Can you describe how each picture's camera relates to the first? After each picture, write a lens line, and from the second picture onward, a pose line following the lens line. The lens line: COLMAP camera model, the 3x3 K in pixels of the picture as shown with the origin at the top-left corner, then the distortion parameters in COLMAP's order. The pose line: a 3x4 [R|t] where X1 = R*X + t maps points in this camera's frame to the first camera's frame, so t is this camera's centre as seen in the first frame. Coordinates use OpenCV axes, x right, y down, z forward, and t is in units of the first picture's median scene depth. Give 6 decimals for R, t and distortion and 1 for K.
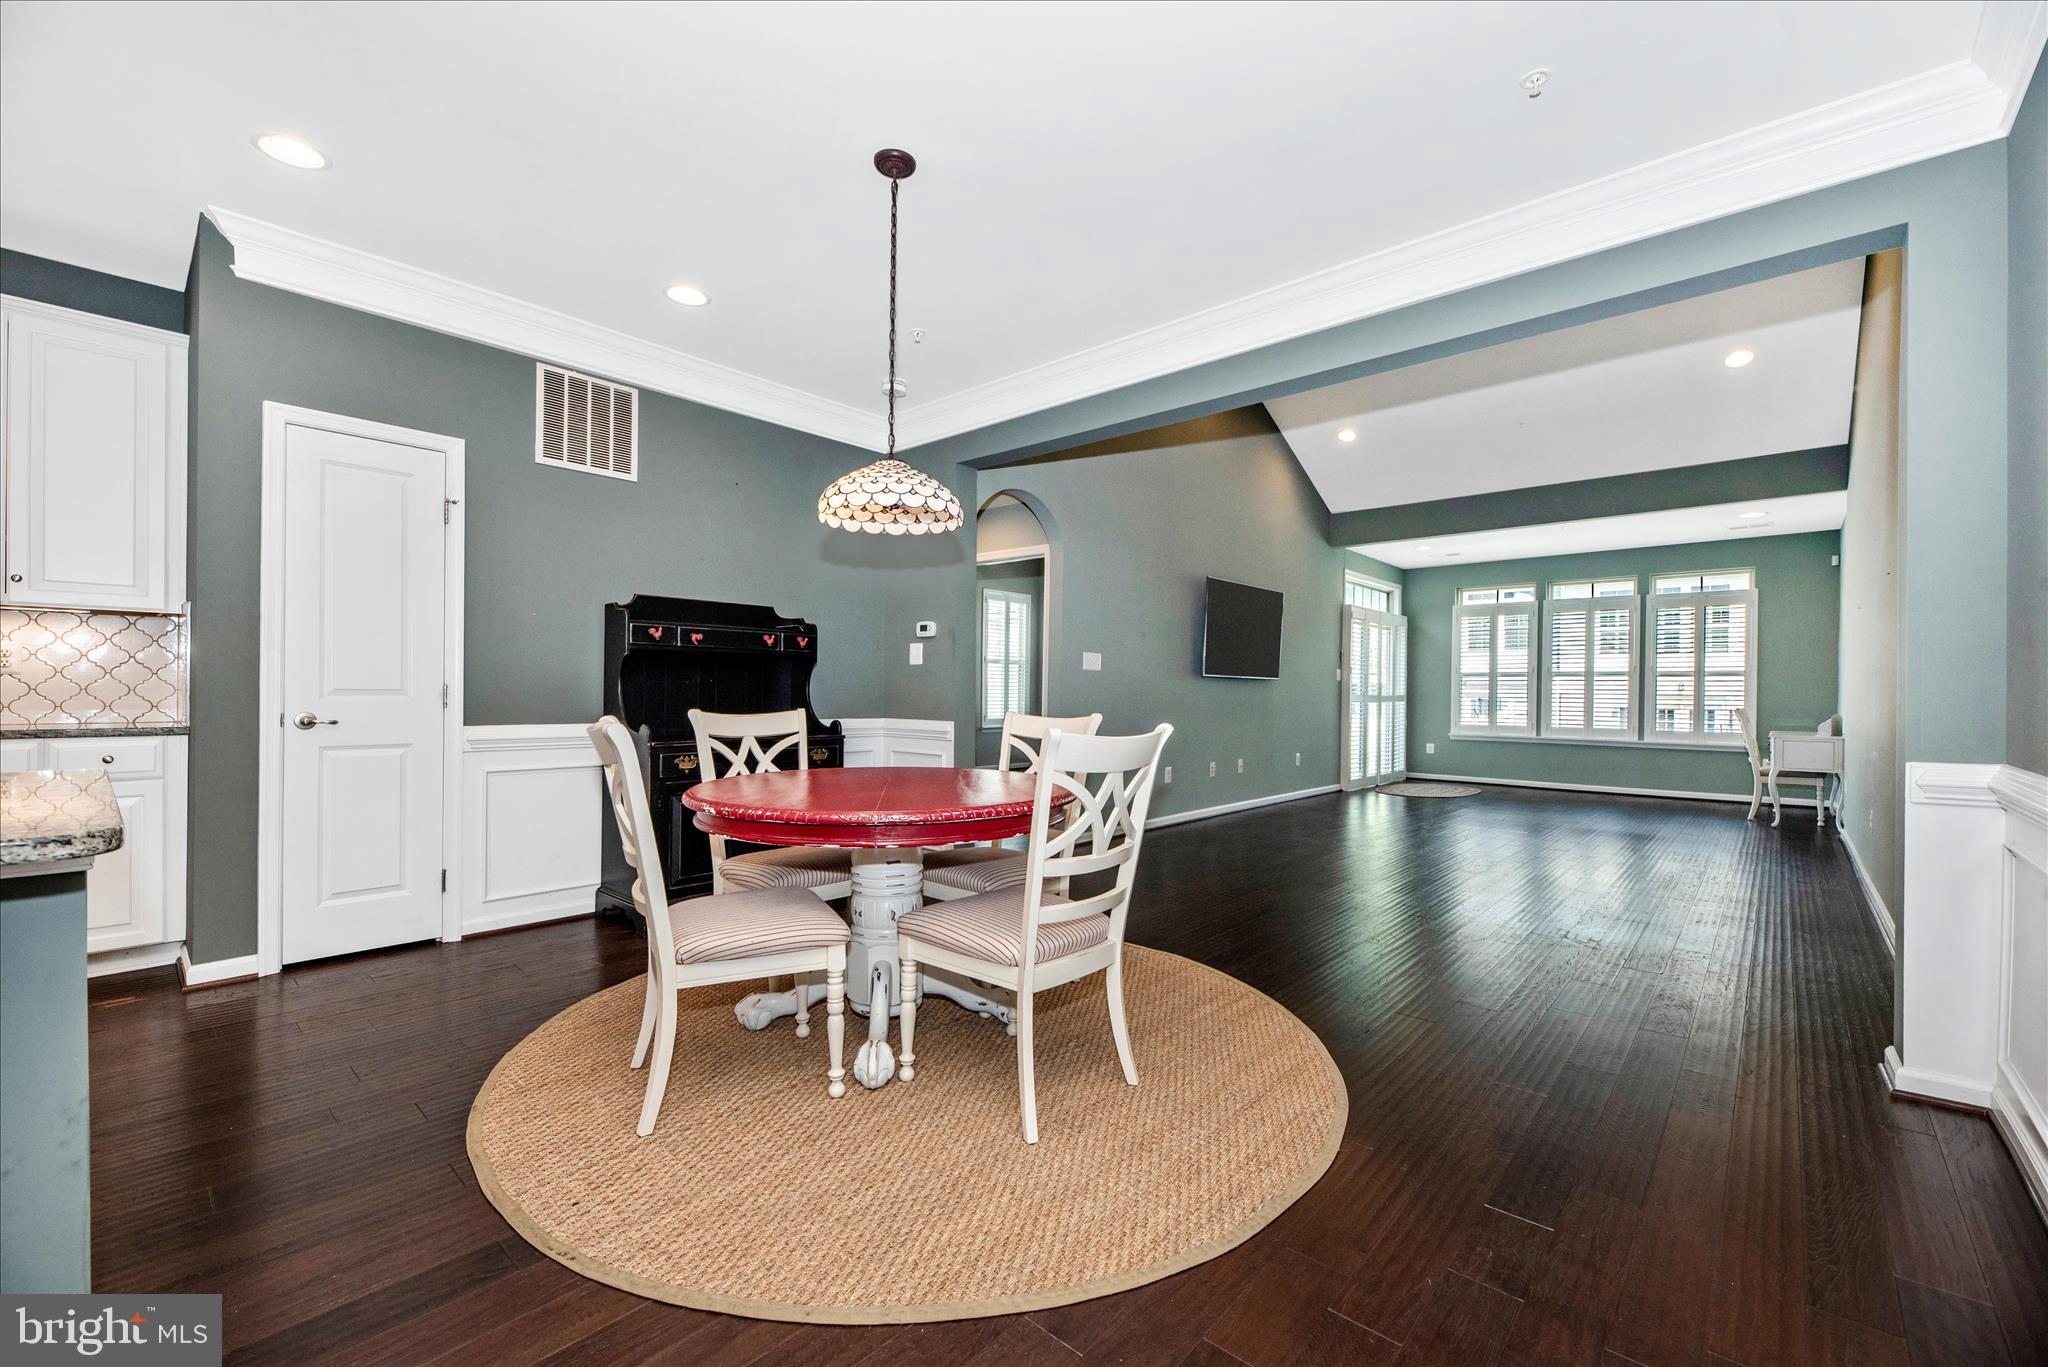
lens RADIAL K [[838.8, 0, 1010.1], [0, 838.8, 677.6], [0, 0, 1]] dist [-0.002567, -0.000231]
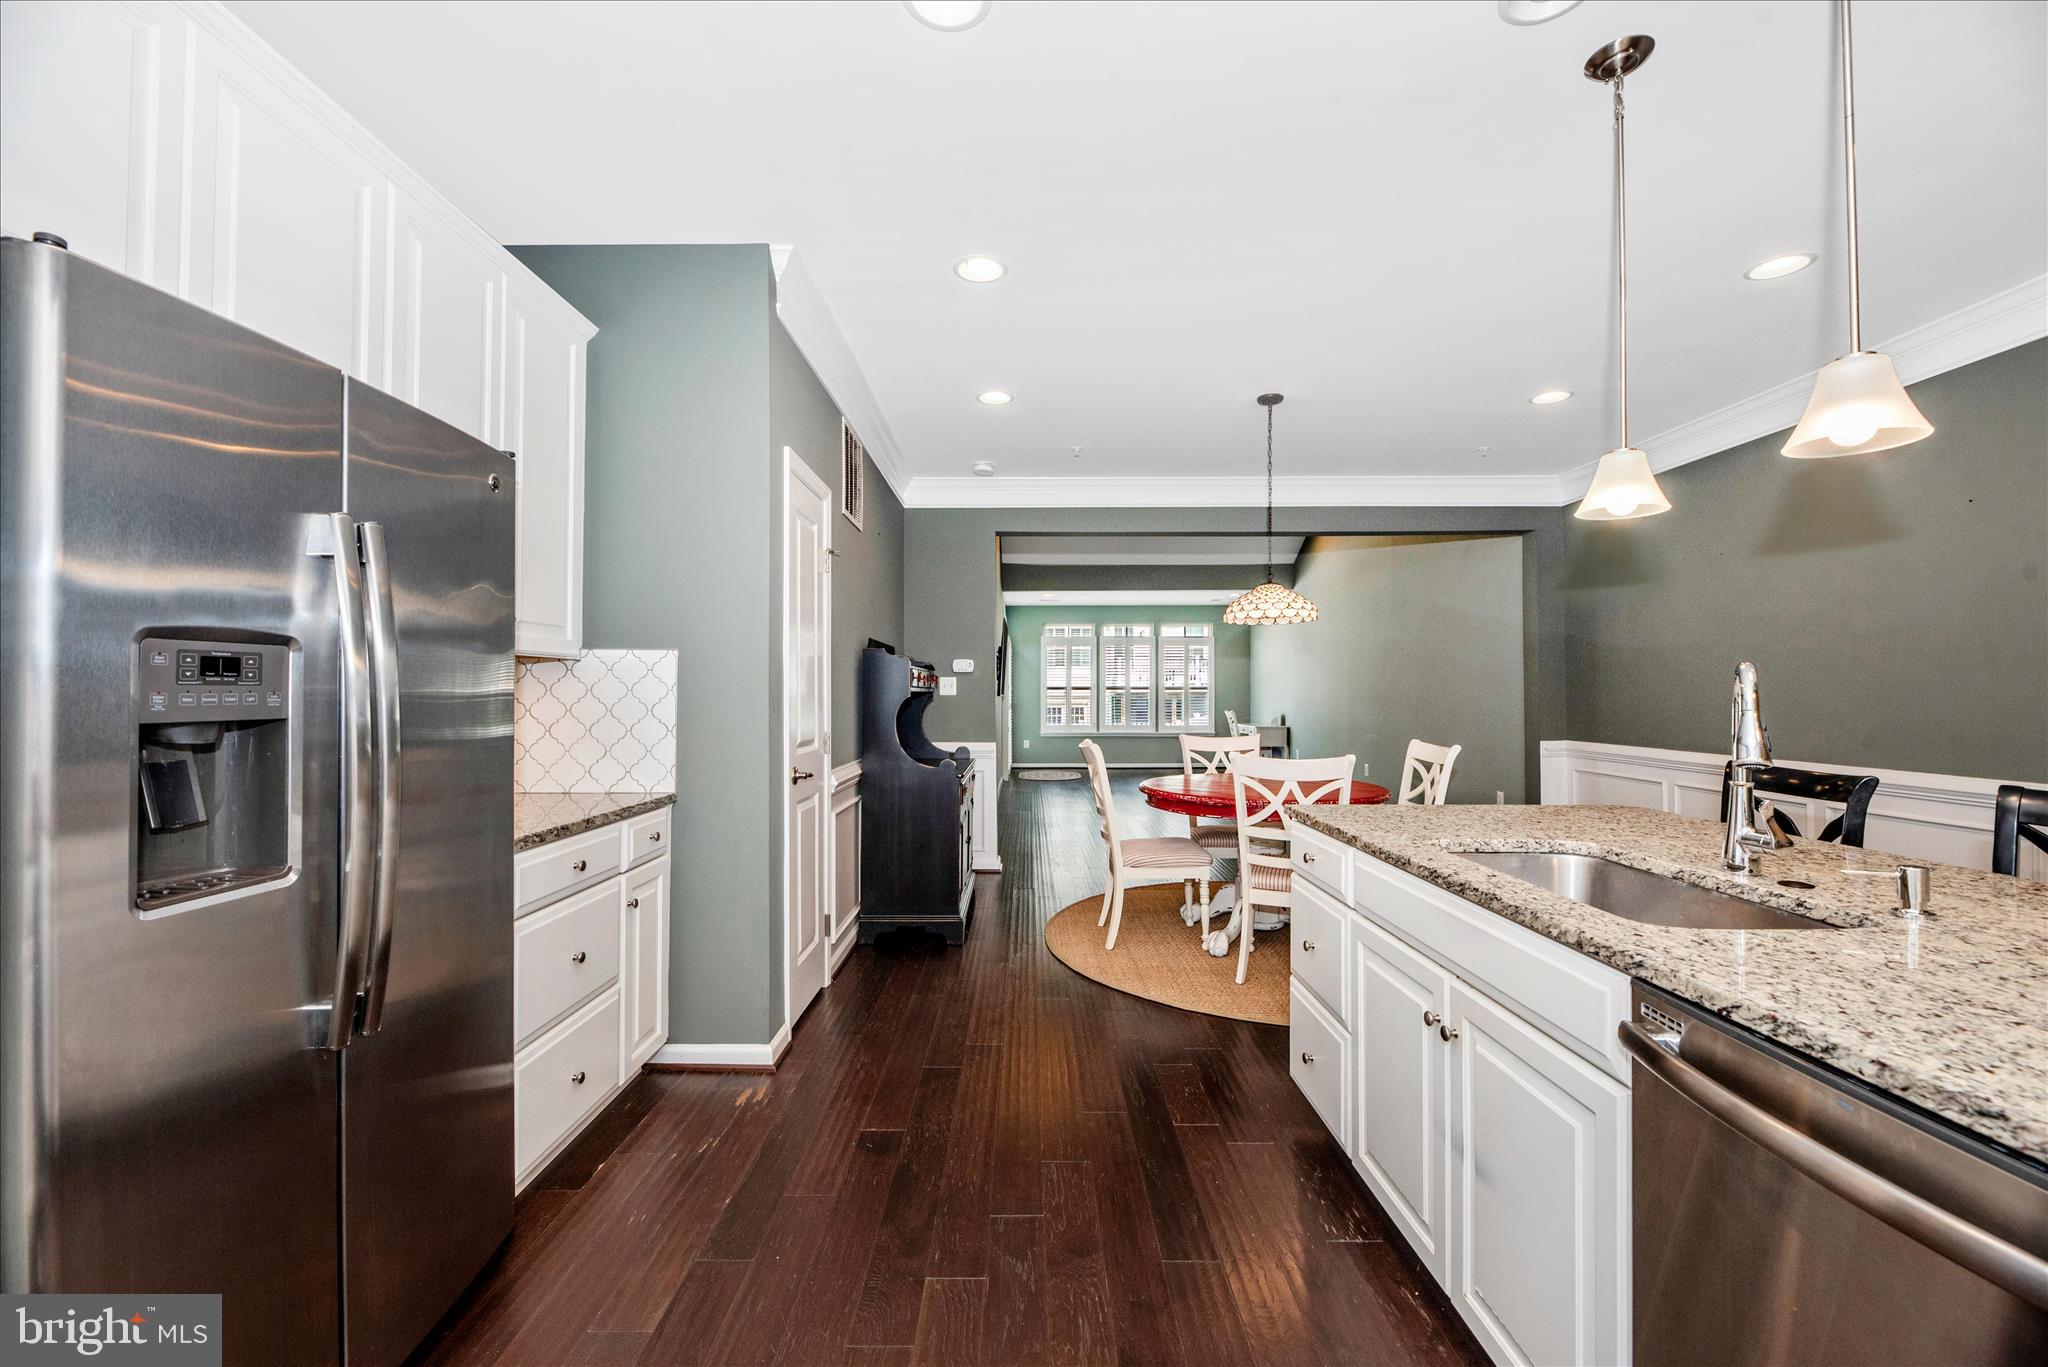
lens RADIAL K [[838.8, 0, 1010.1], [0, 838.8, 677.6], [0, 0, 1]] dist [-0.002567, -0.000231]
pose [[0.743631, 0.002363, 0.668586, -0.461856], [-0.002603, 0.999996, -0.000639, -0.022051], [-0.668586, -0.001265, 0.743634, 0.040884]]
